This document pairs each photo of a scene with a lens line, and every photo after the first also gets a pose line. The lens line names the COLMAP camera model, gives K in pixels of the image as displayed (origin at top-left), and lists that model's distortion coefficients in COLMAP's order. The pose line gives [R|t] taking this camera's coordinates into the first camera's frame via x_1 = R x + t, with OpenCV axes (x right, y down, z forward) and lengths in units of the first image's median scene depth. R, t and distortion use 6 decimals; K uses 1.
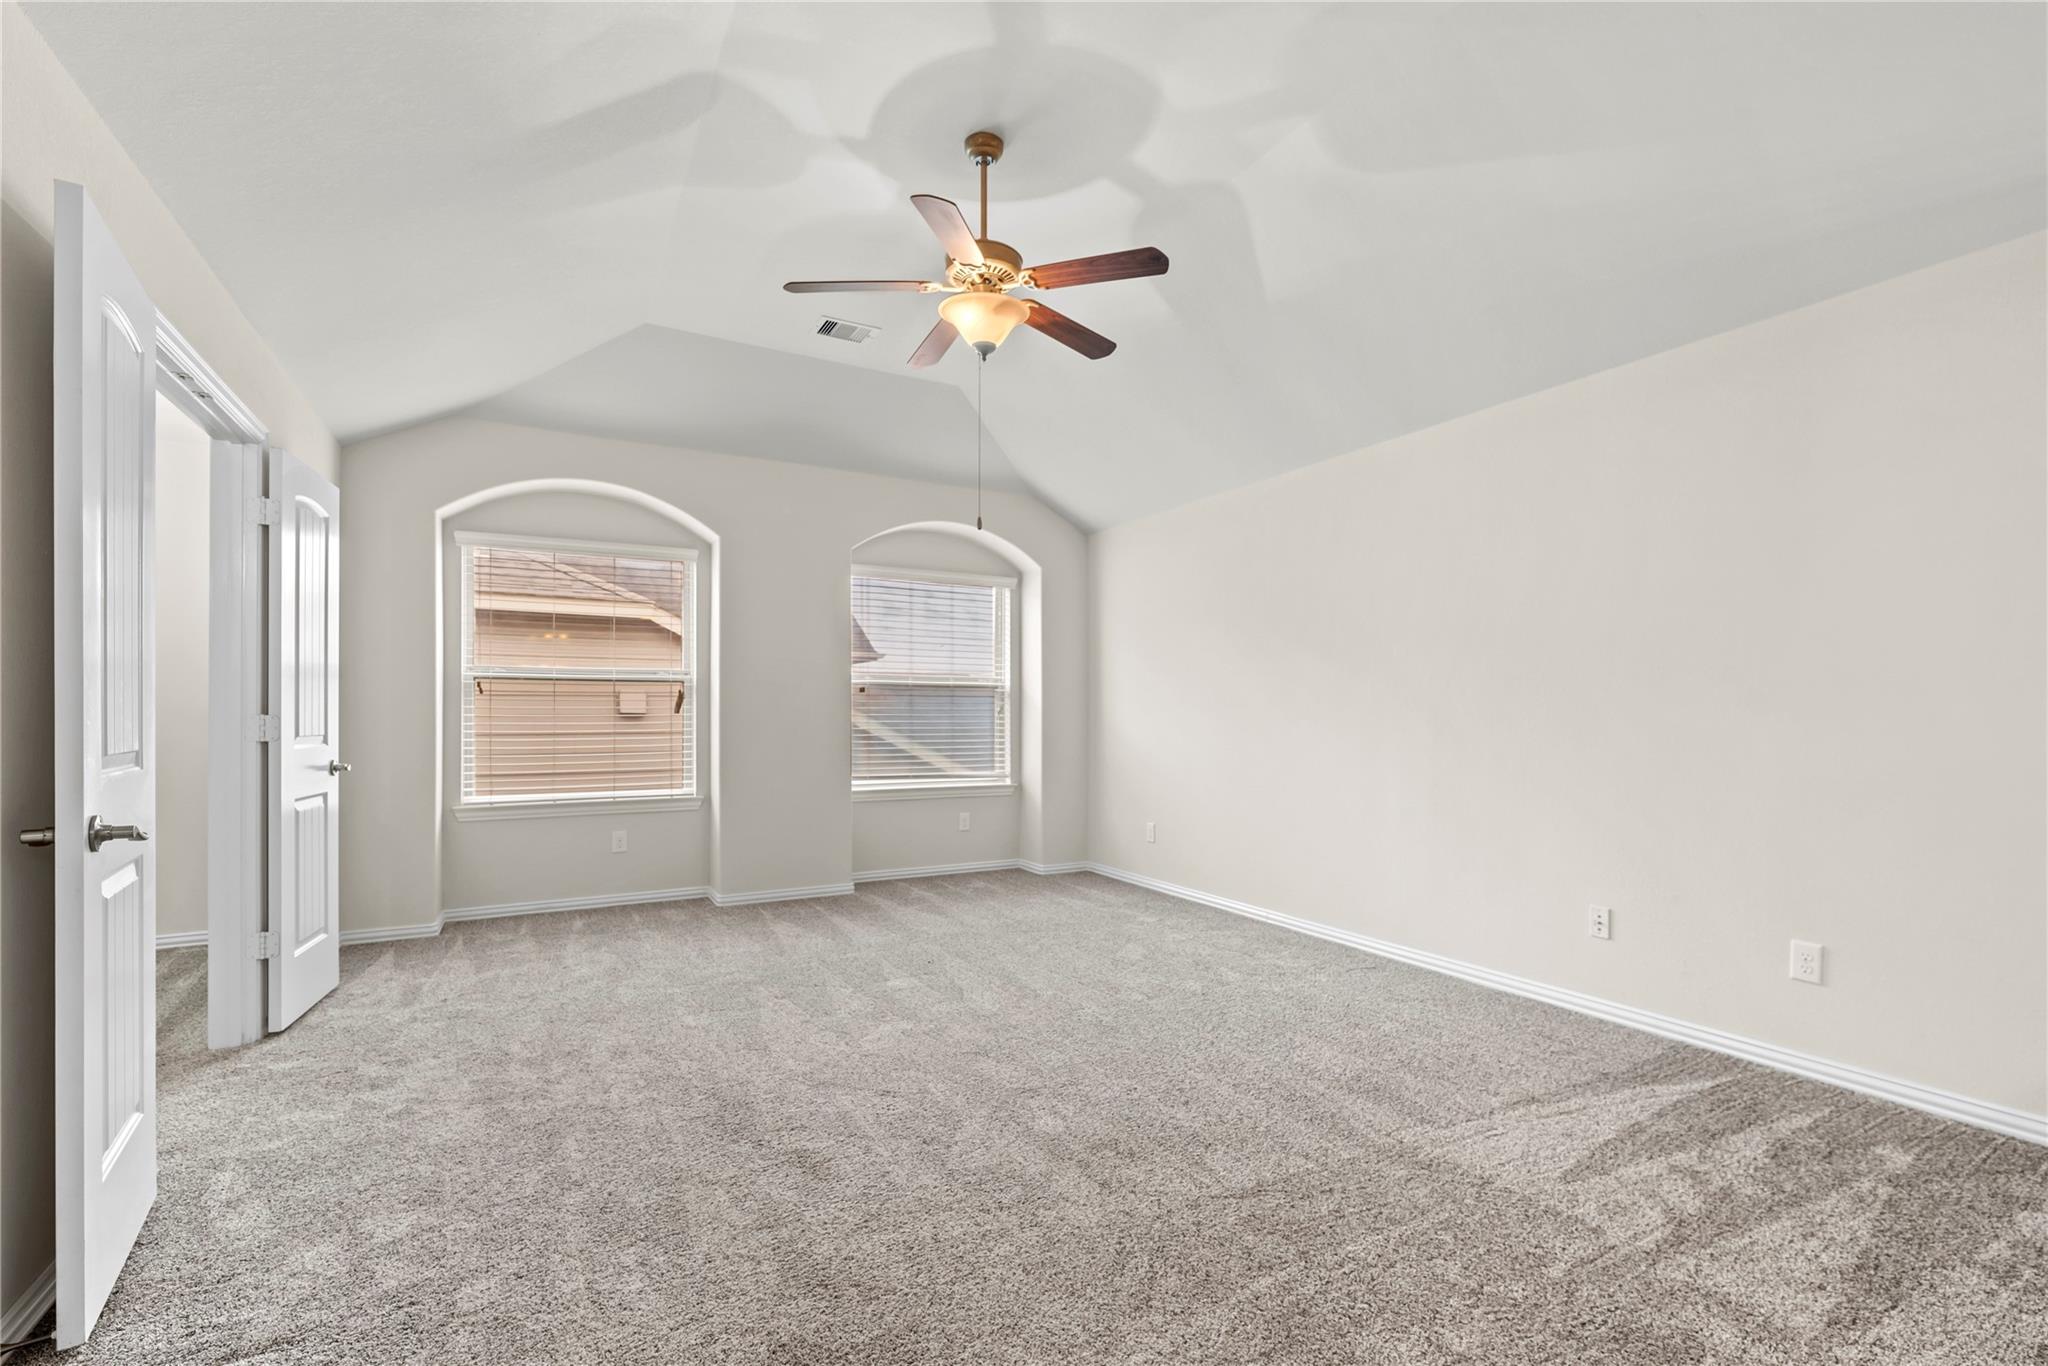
lens RADIAL K [[898.3, 0, 1031.1], [0, 898.3, 714.1], [0, 0, 1]] dist [0.000161, 0.000053]
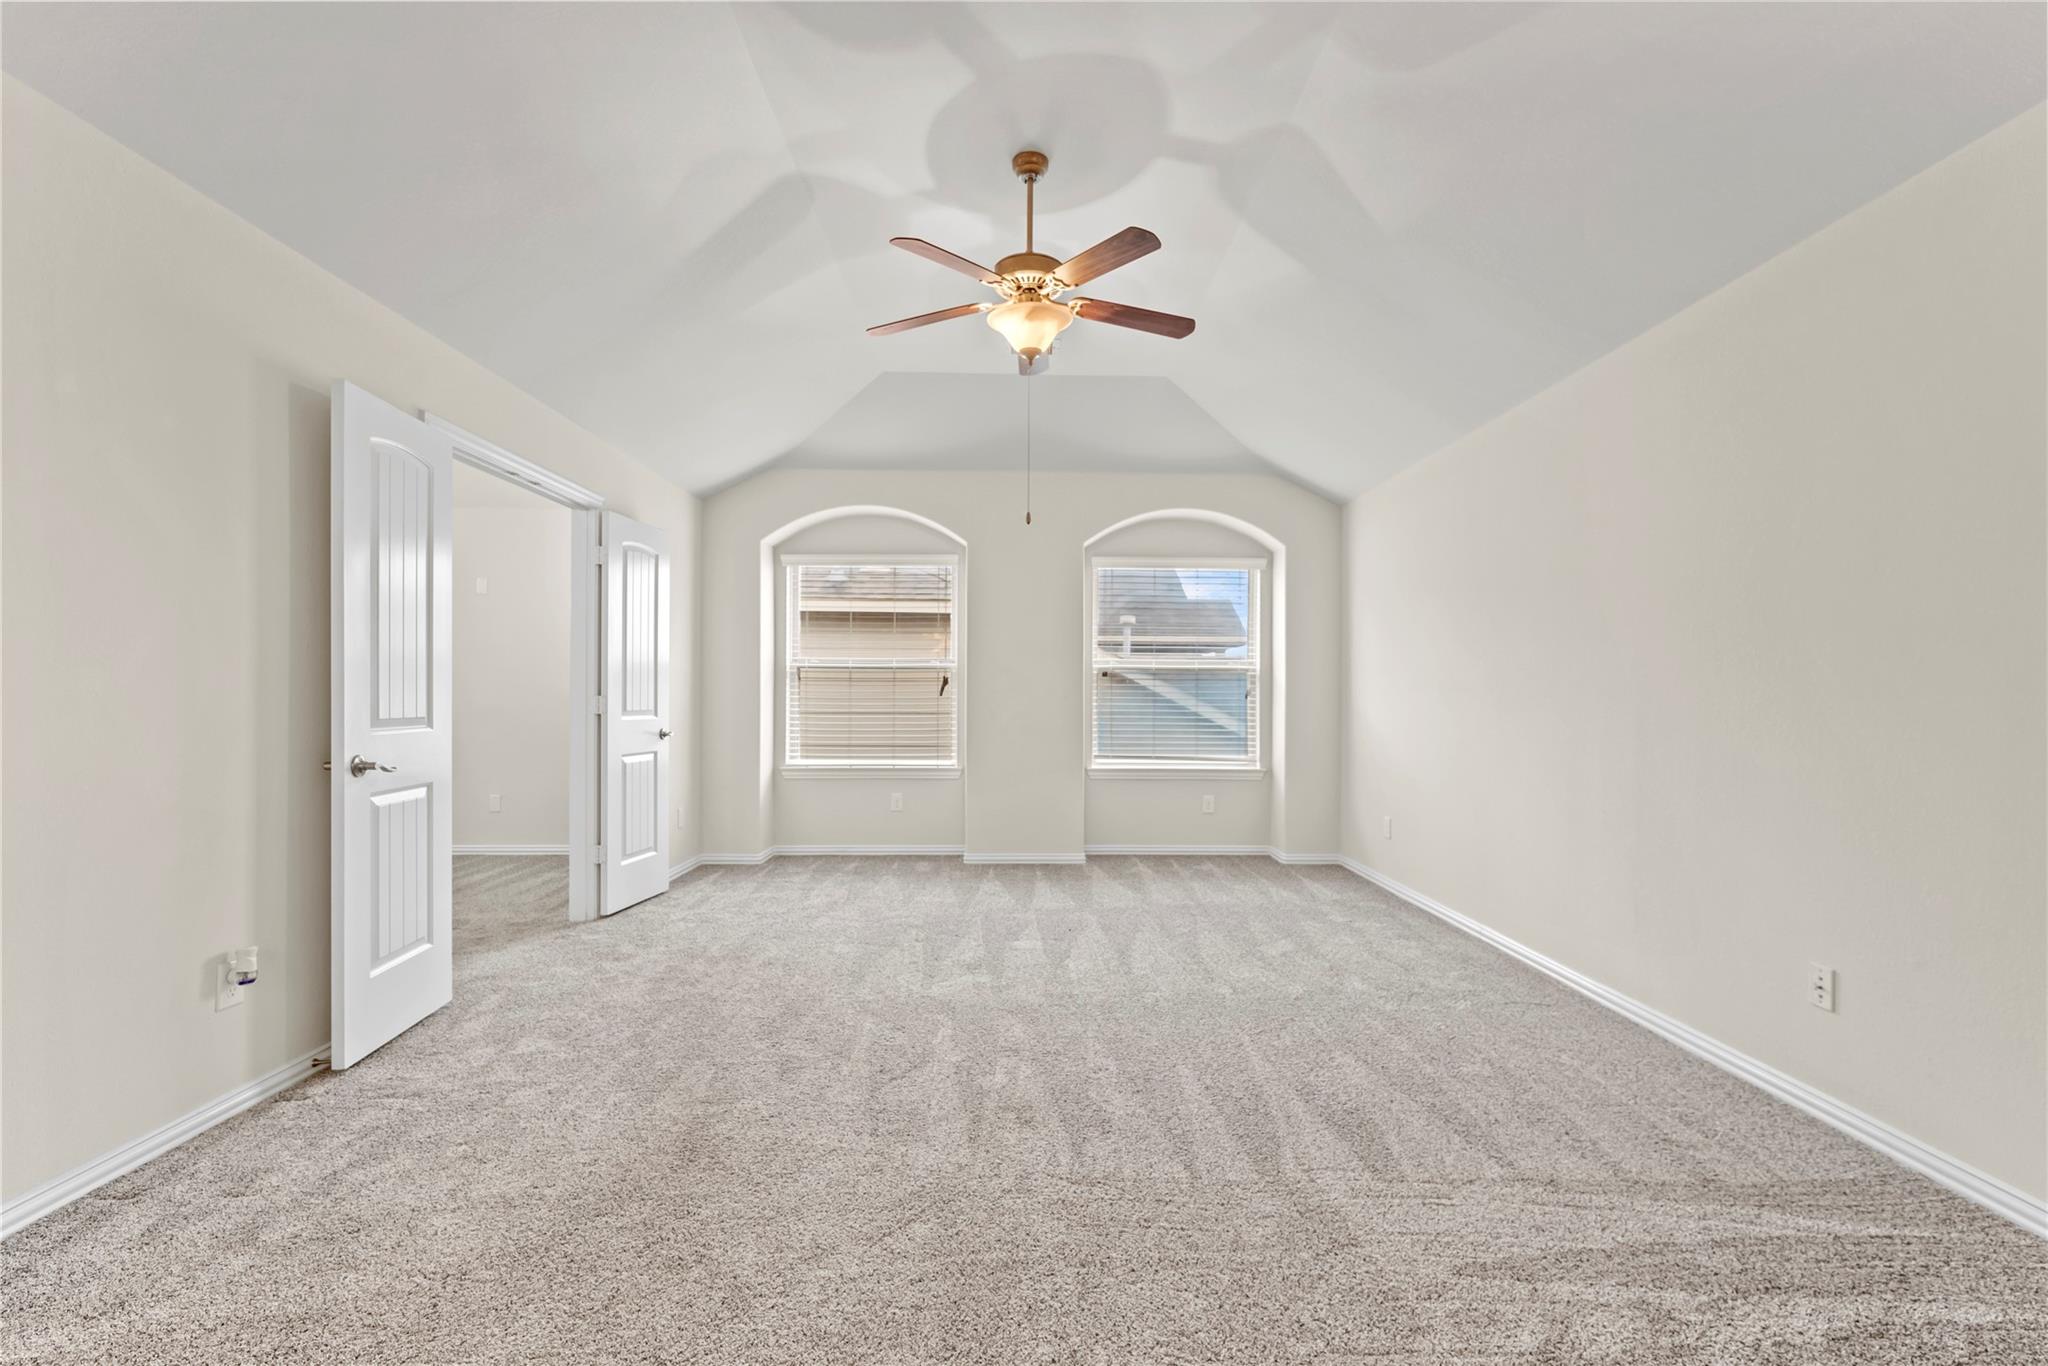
lens RADIAL K [[873.4, 0, 1024.8], [0, 873.4, 699.8], [0, 0, 1]] dist [0.000745, -0.000146]
pose [[0.882382, 0.004833, -0.470508, 0.372720], [-0.003582, 0.999987, 0.003554, 0.000028], [0.470520, -0.001451, 0.882388, 0.070838]]
